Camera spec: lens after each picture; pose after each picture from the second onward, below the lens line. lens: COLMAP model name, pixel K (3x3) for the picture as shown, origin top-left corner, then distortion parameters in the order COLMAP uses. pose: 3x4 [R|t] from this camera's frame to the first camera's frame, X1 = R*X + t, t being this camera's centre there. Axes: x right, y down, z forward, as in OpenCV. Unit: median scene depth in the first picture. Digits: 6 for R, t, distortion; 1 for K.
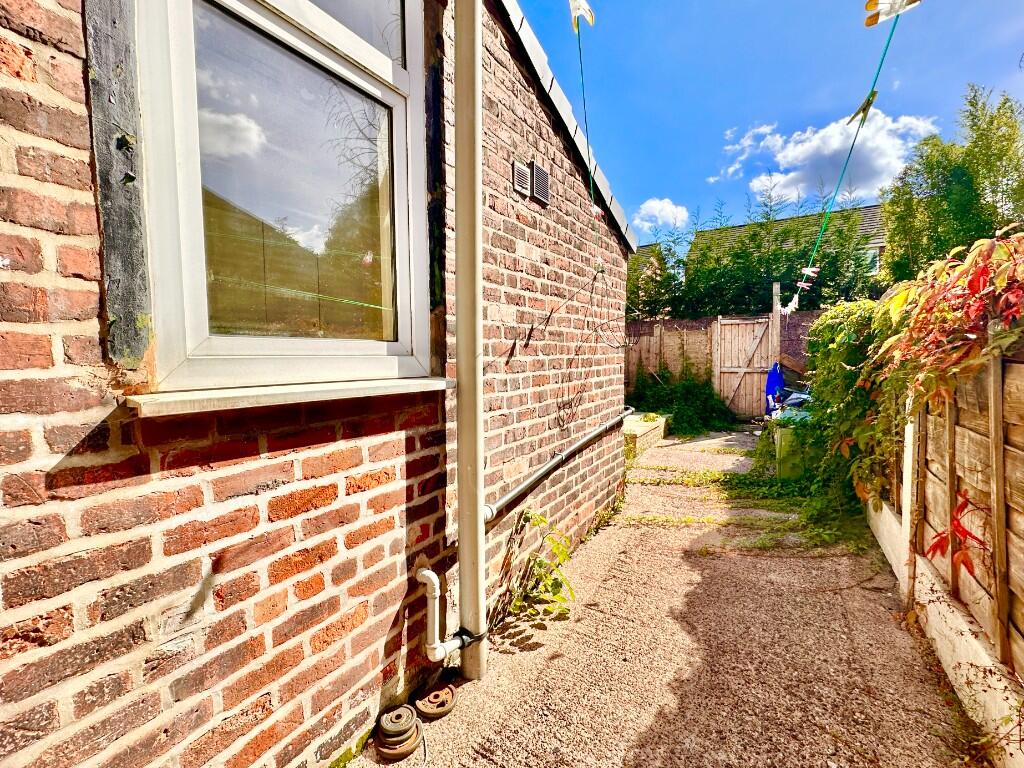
lens RADIAL K [[410.7, 0, 510.5], [0, 410.7, 380.6], [0, 0, 1]] dist [-0.000172, 0.000174]
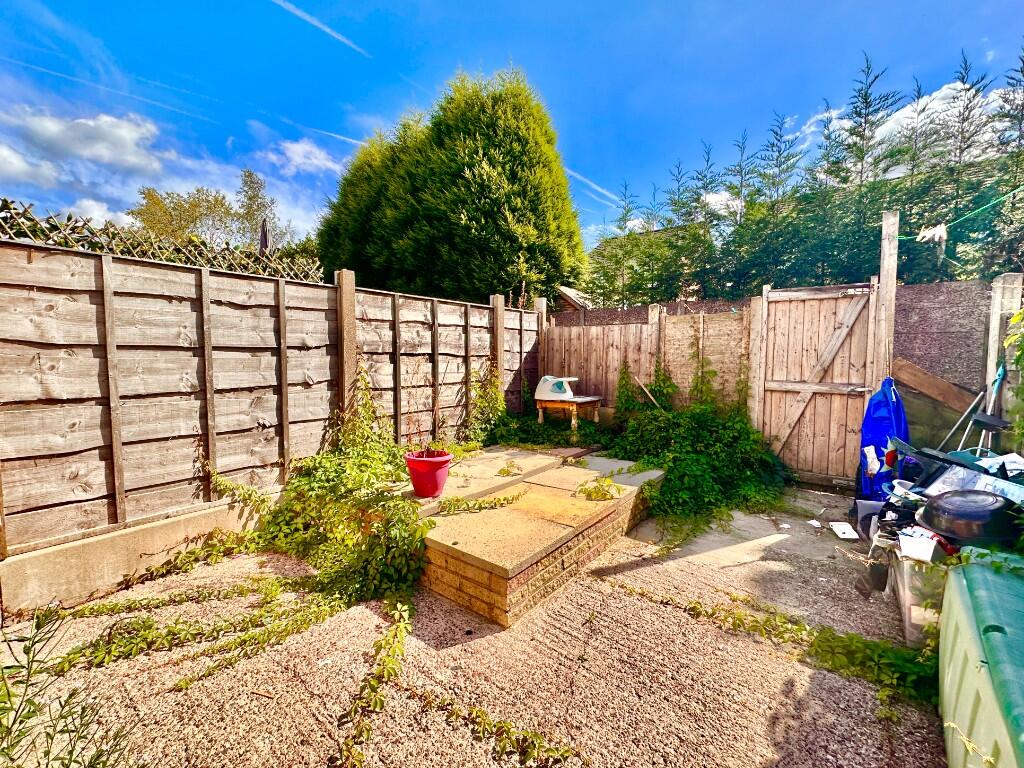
lens RADIAL K [[410.7, 0, 510.5], [0, 410.7, 380.6], [0, 0, 1]] dist [-0.000172, 0.000174]
pose [[0.993904, 0.024287, -0.107545, 0.236730], [-0.022789, 0.999626, 0.015134, -0.033409], [0.107872, -0.012590, 0.994085, 0.427964]]
